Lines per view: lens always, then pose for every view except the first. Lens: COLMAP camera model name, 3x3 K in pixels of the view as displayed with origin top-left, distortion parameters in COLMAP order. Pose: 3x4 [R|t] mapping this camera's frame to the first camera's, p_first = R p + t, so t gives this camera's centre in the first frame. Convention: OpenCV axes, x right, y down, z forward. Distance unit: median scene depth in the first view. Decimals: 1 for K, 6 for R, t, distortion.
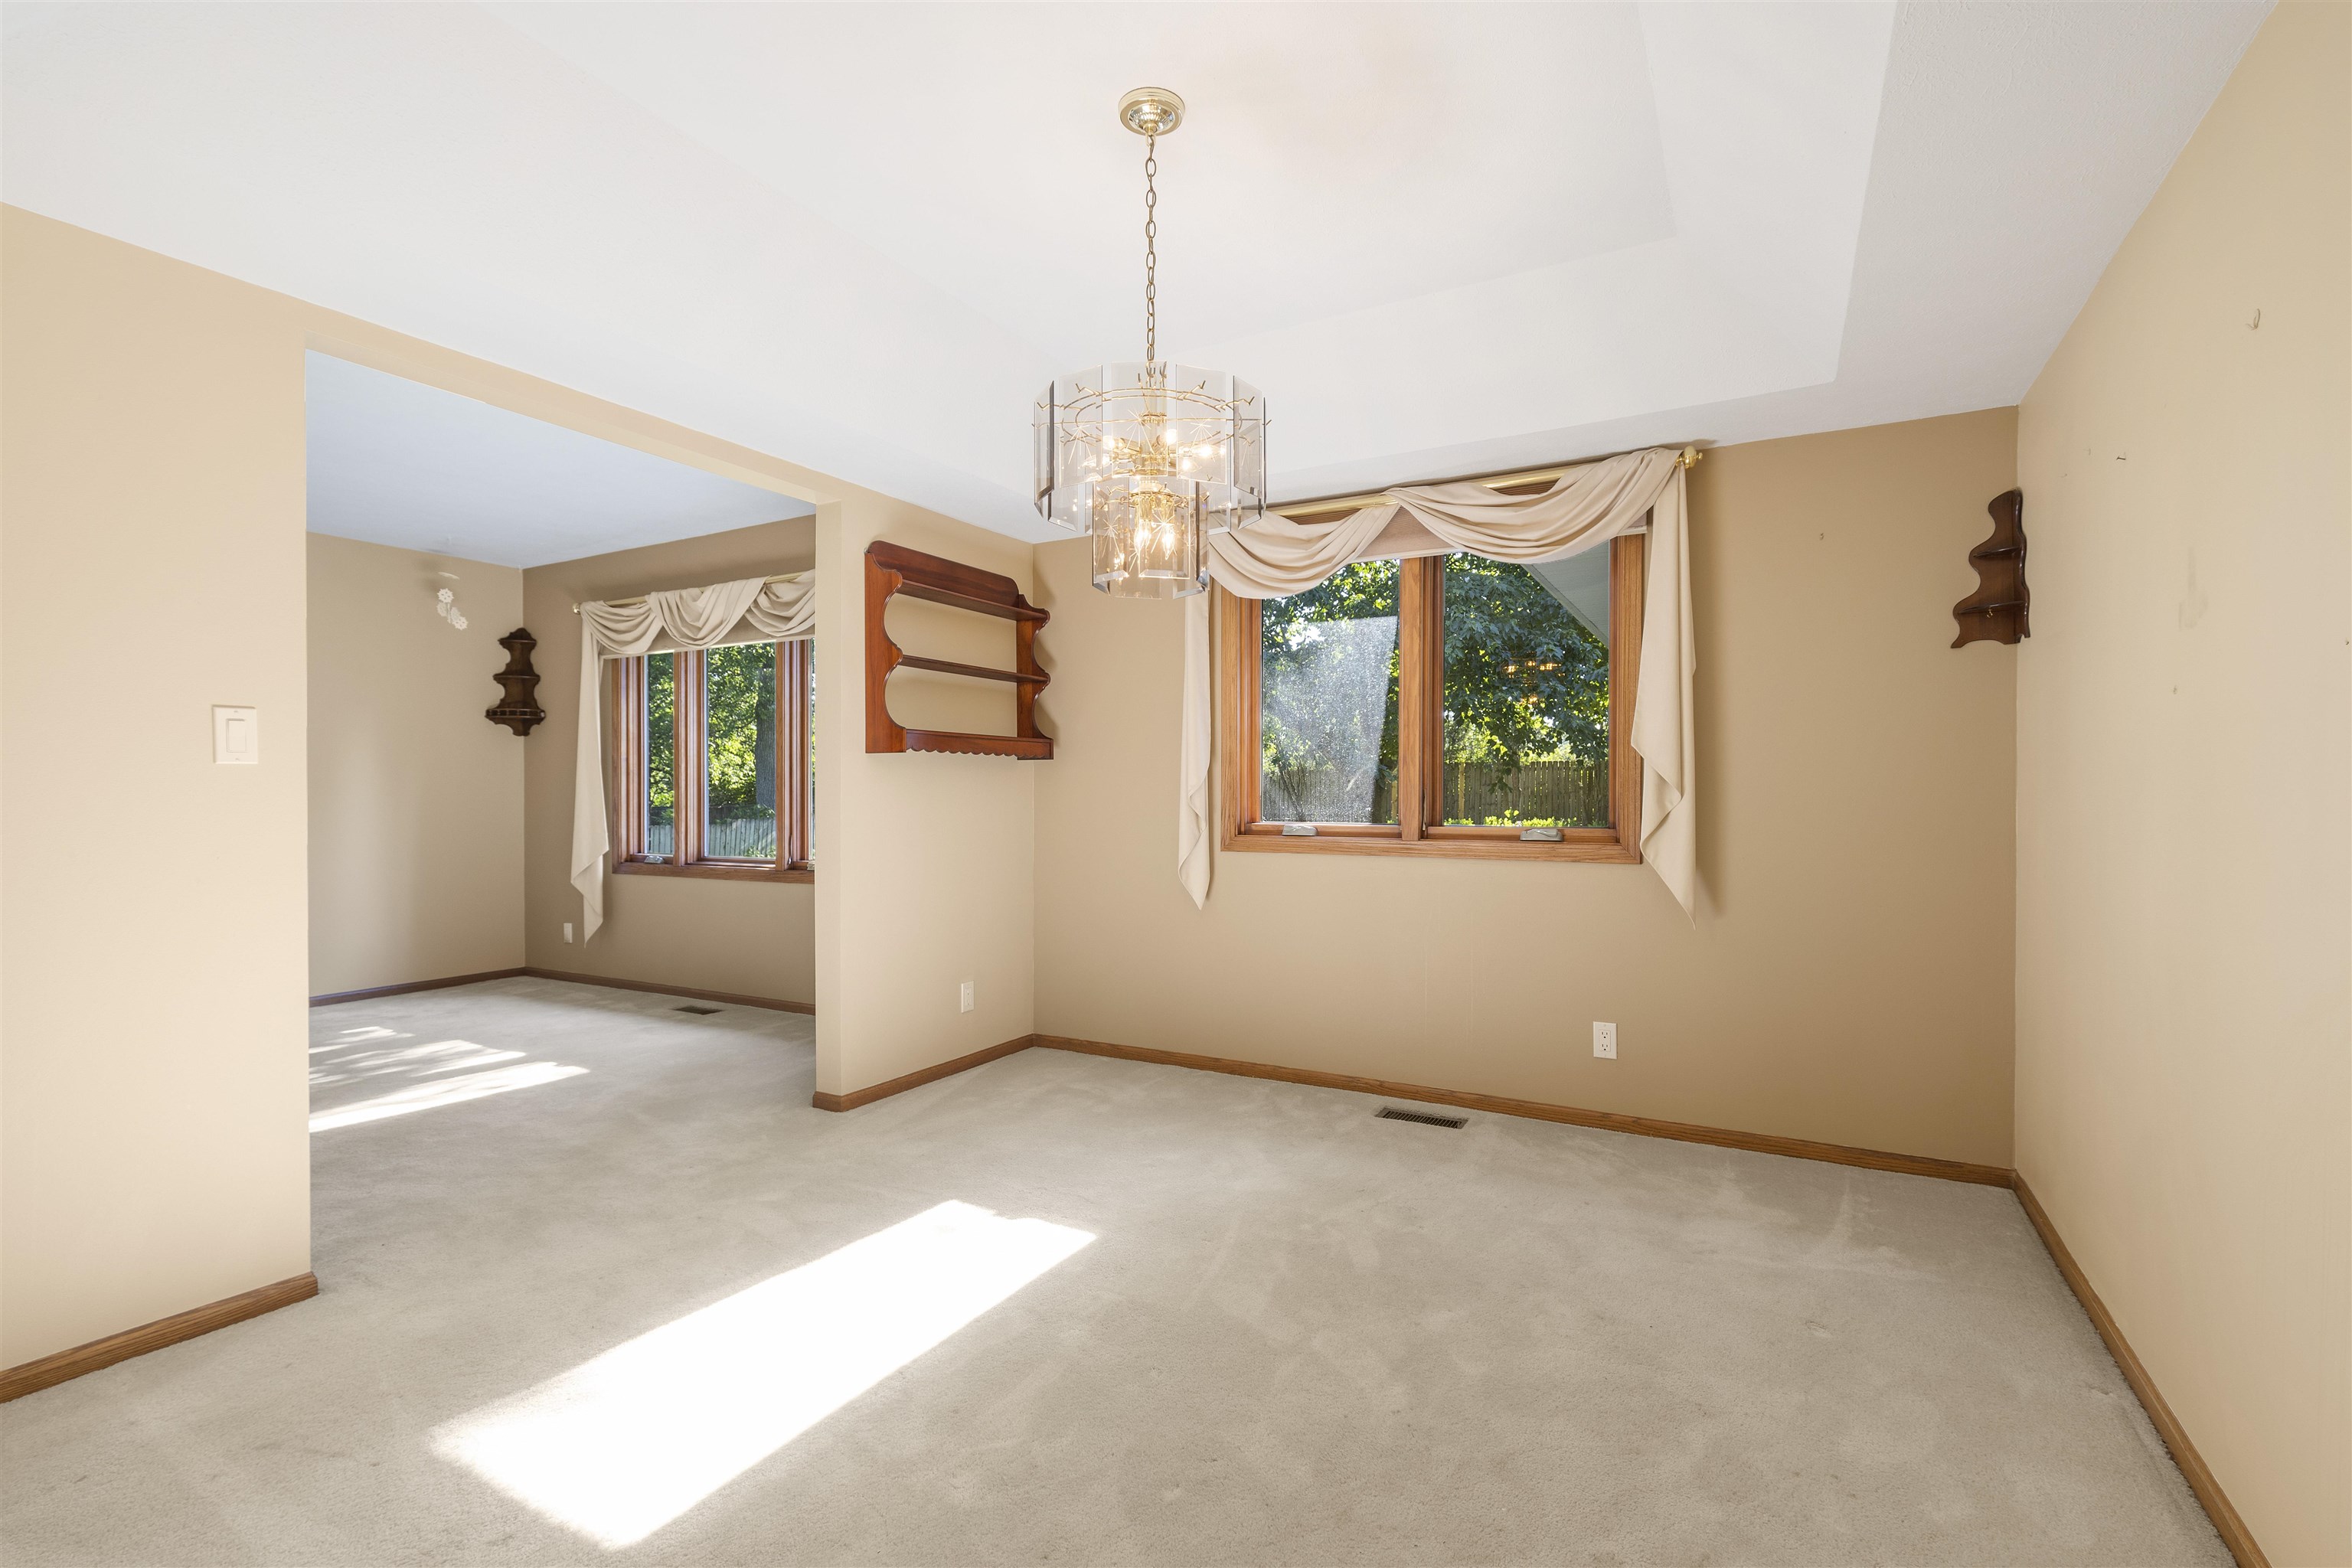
lens RADIAL K [[1081.3, 0, 1170.5], [0, 1081.3, 792.8], [0, 0, 1]] dist [0.005079, -0.000515]
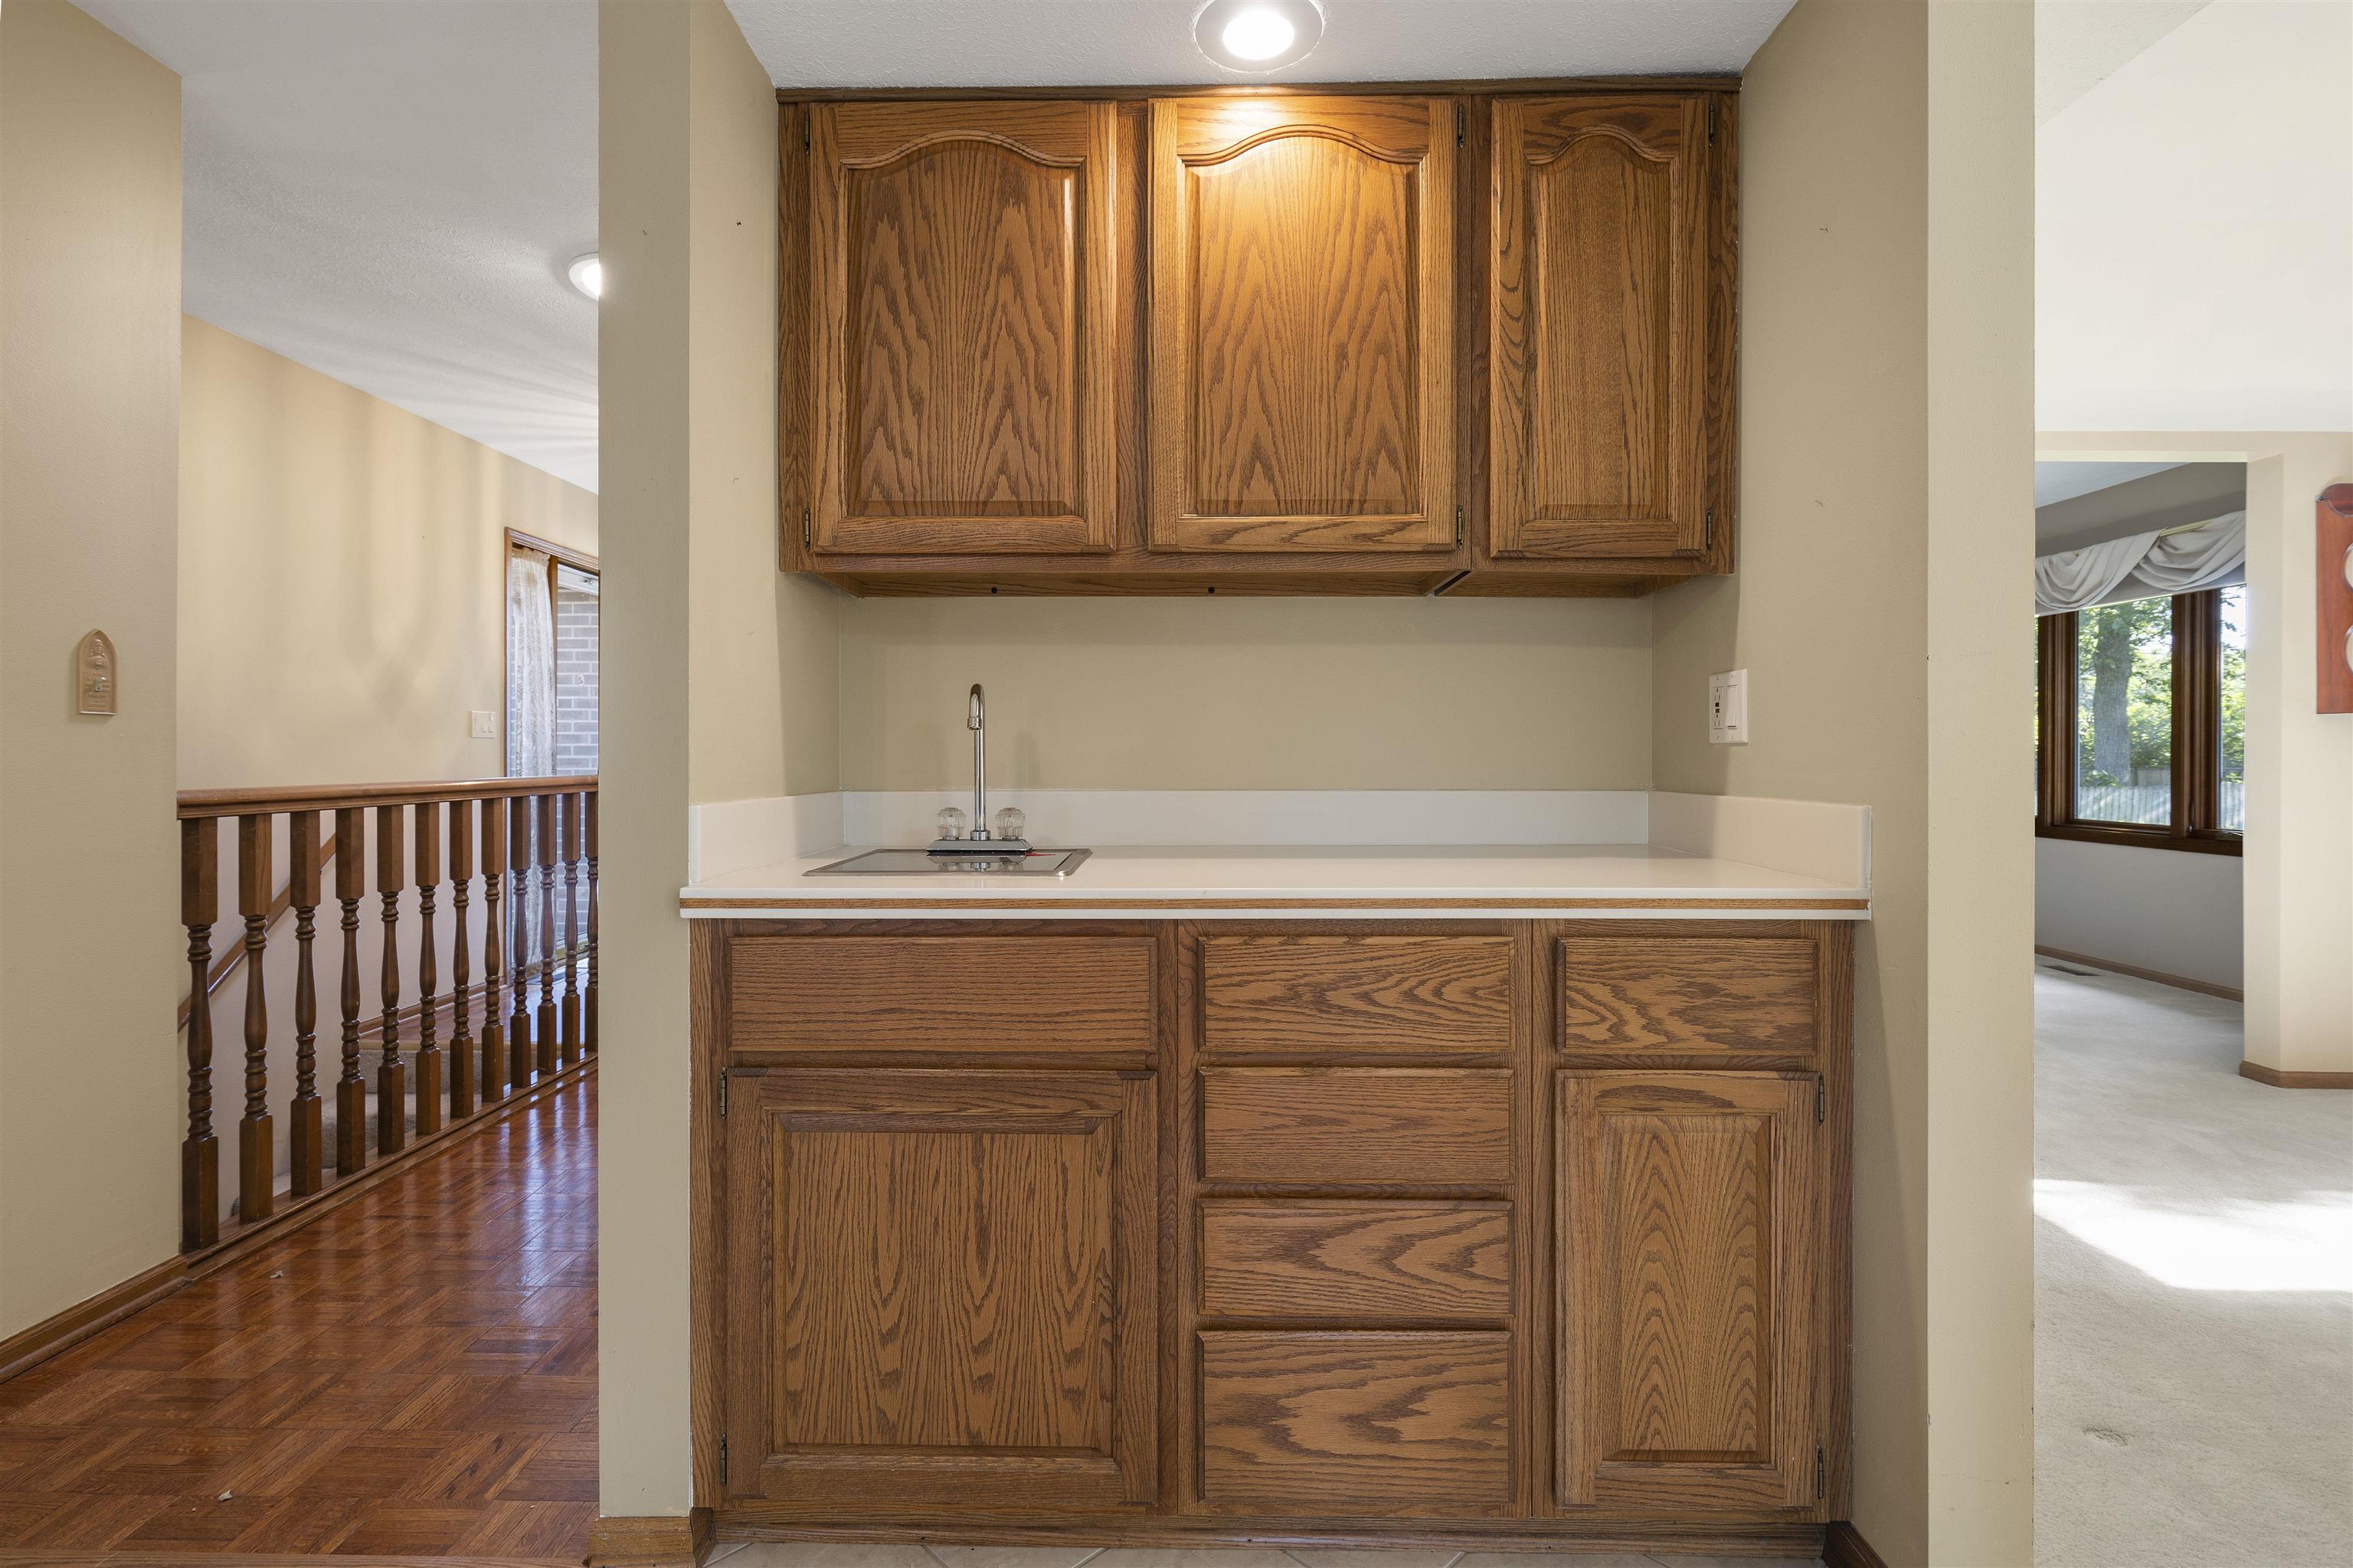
lens RADIAL K [[1081.8, 0, 1172.5], [0, 1081.8, 760.9], [0, 0, 1]] dist [0.005079, -0.000515]
pose [[0.485183, 0.001603, -0.874411, 0.044356], [0.004032, 0.999984, 0.004071, -0.001457], [0.874403, -0.005500, 0.485169, -0.234987]]
